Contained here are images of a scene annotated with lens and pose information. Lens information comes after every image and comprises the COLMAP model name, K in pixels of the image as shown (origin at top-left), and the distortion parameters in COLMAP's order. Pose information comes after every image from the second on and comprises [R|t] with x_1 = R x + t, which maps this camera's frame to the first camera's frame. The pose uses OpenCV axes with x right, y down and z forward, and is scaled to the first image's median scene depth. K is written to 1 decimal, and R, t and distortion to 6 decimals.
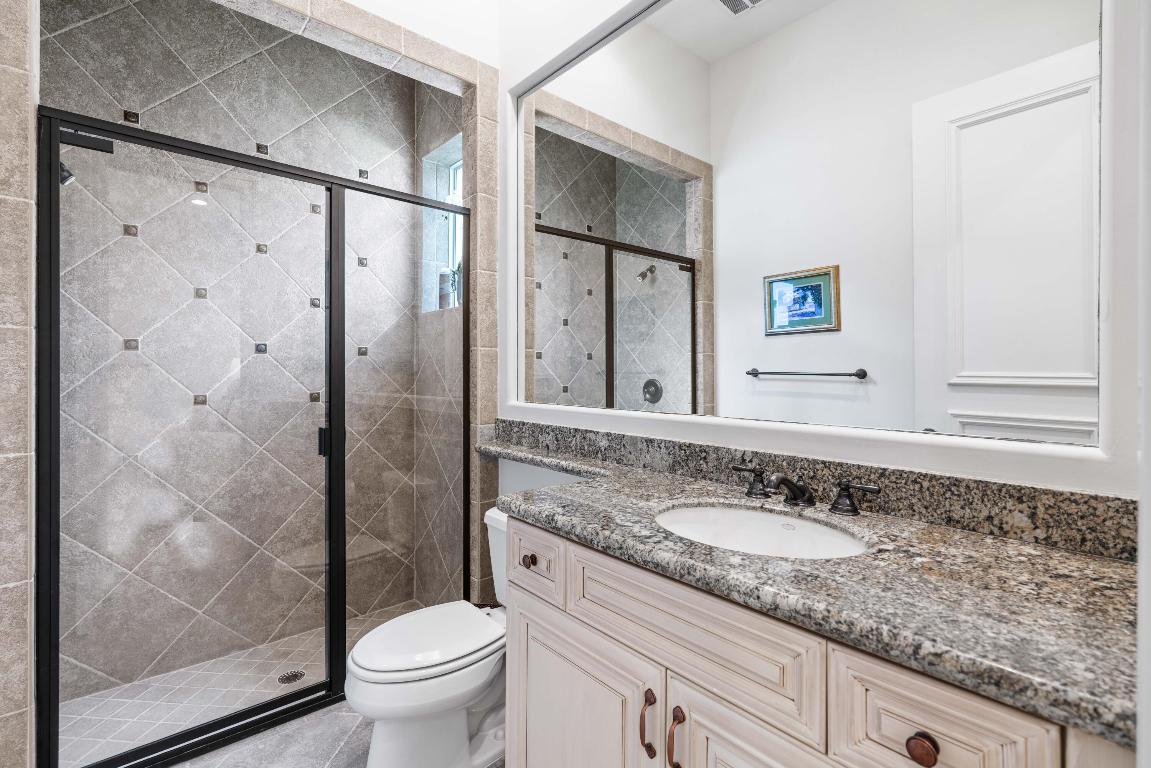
lens RADIAL K [[518.1, 0, 570.6], [0, 518.1, 379.7], [0, 0, 1]] dist [-0.000253, 0.000773]
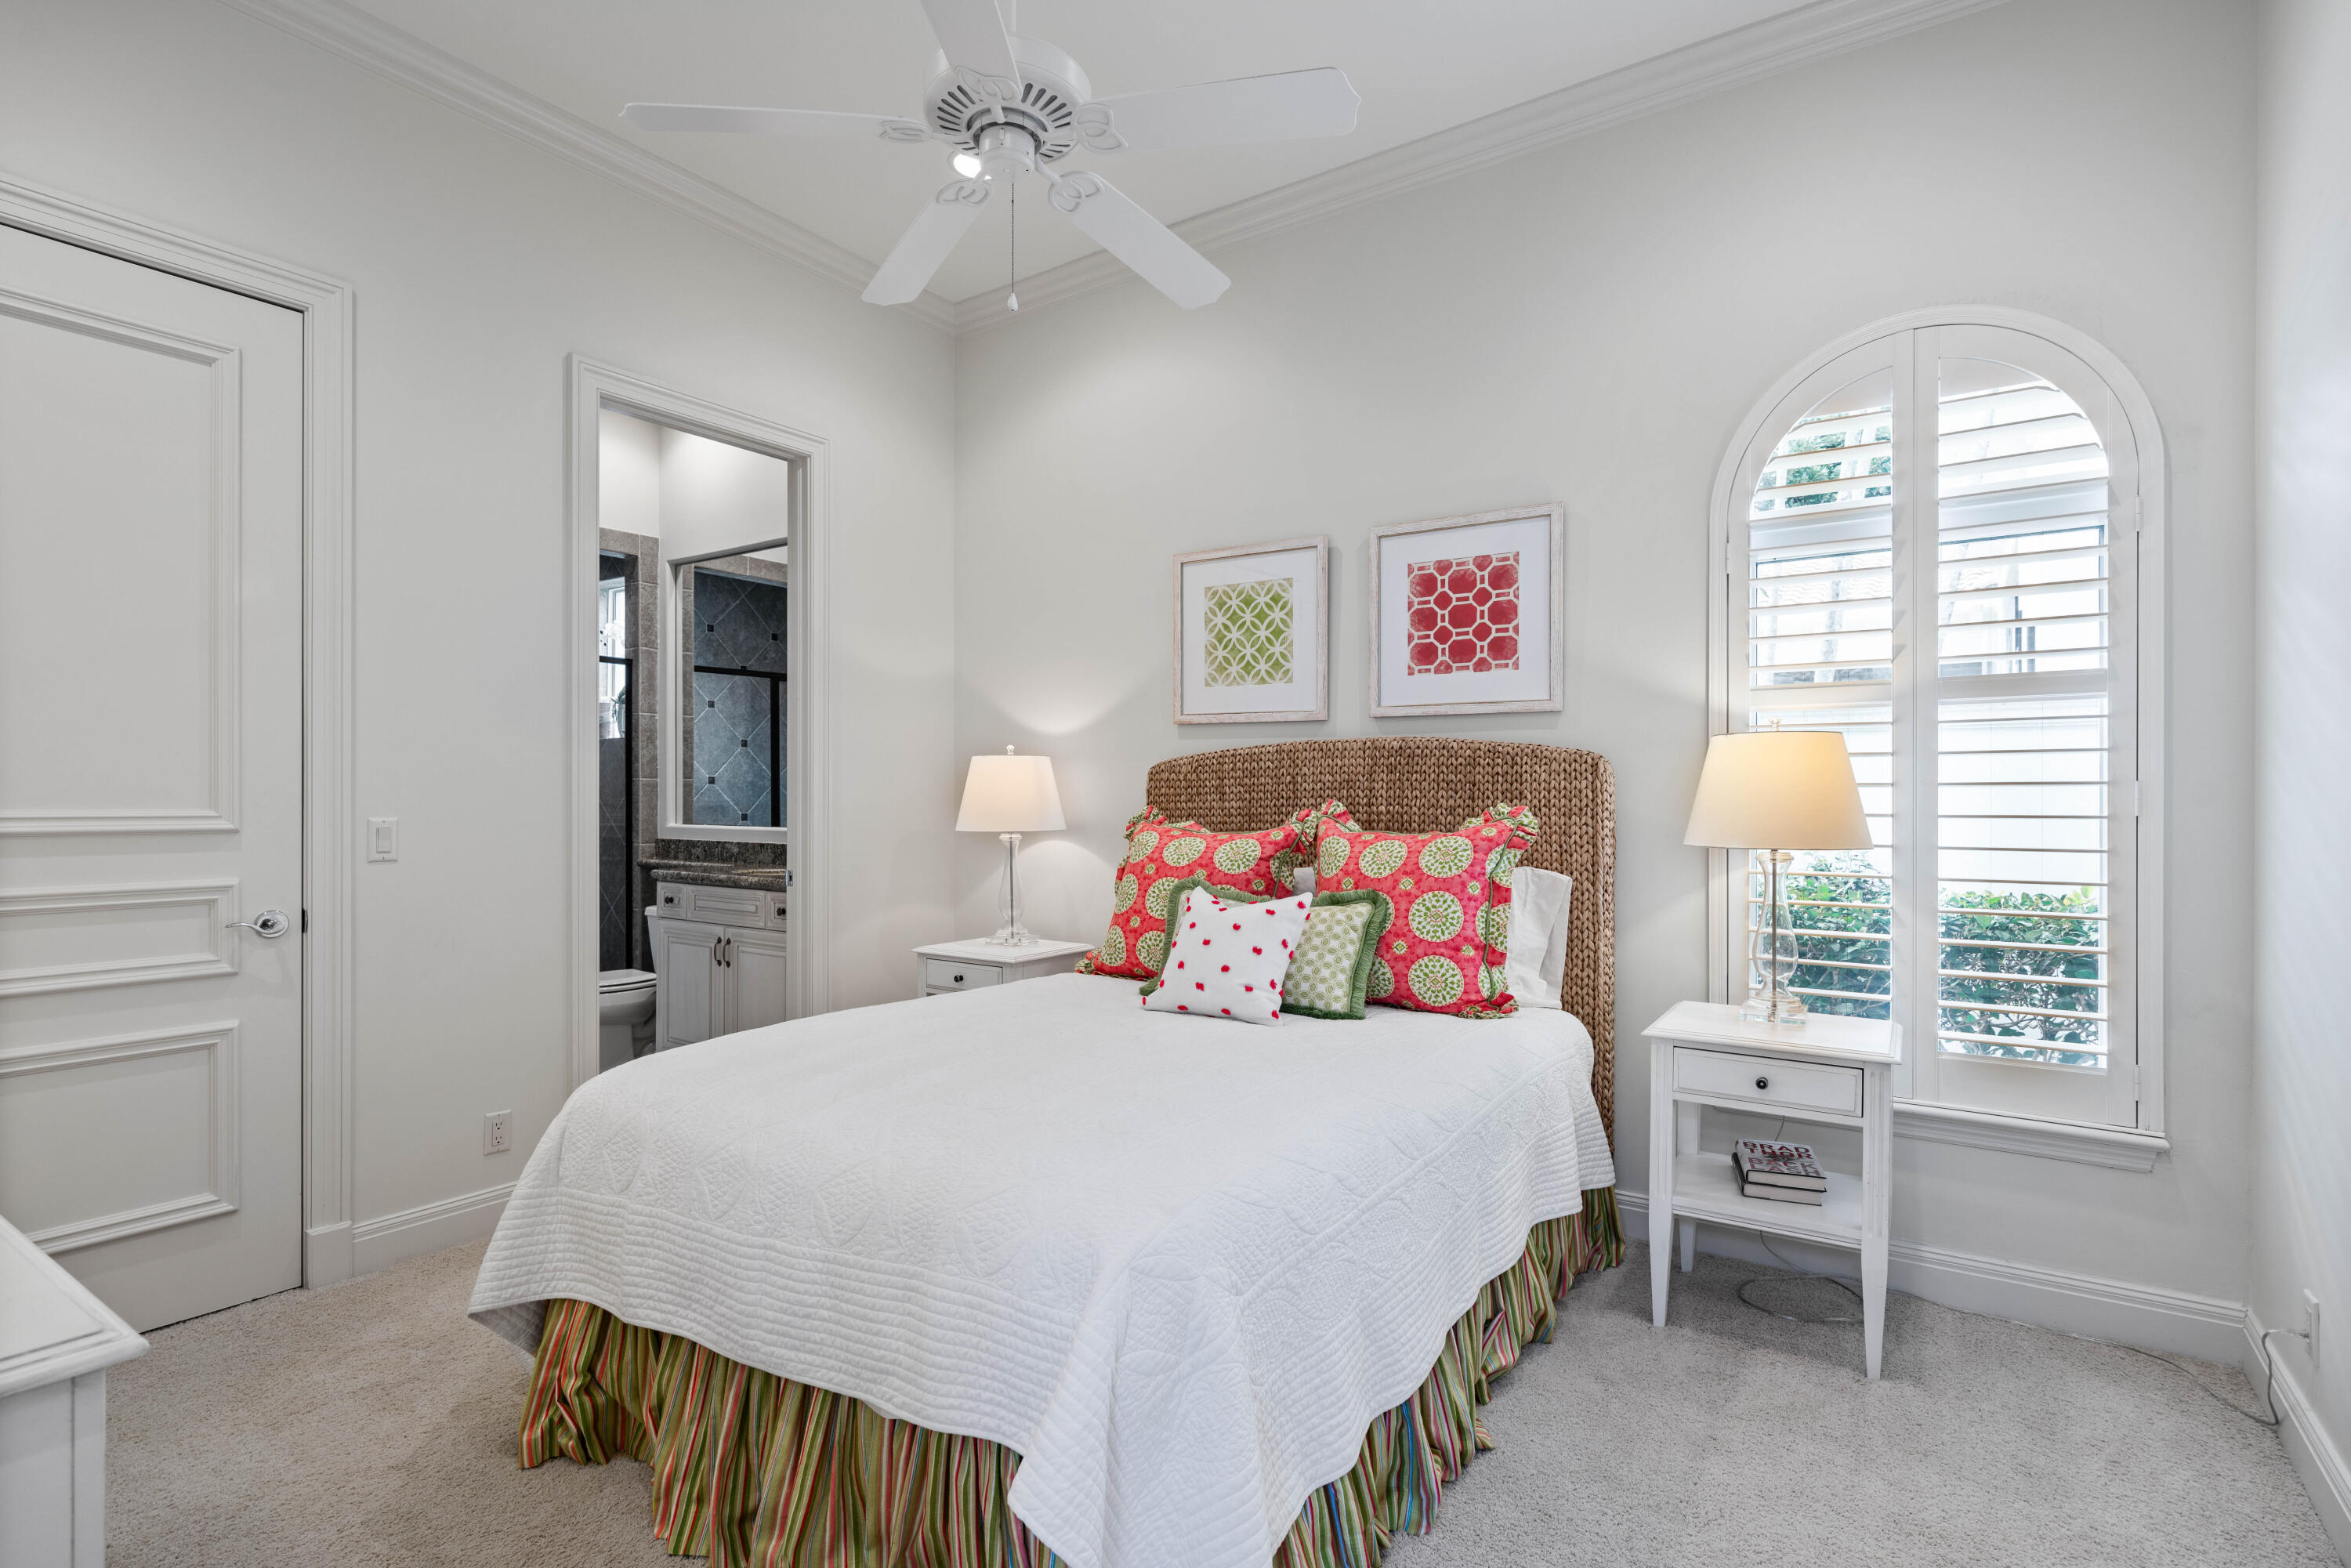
lens RADIAL K [[1149.1, 0, 1163.9], [0, 1149.1, 809.7], [0, 0, 1]] dist [0.000257, 0.000285]
pose [[0.969065, 0.000306, 0.246807, 0.331402], [0.000154, 0.999998, -0.001842, 0.015646], [-0.246807, 0.001823, 0.969063, -1.821626]]
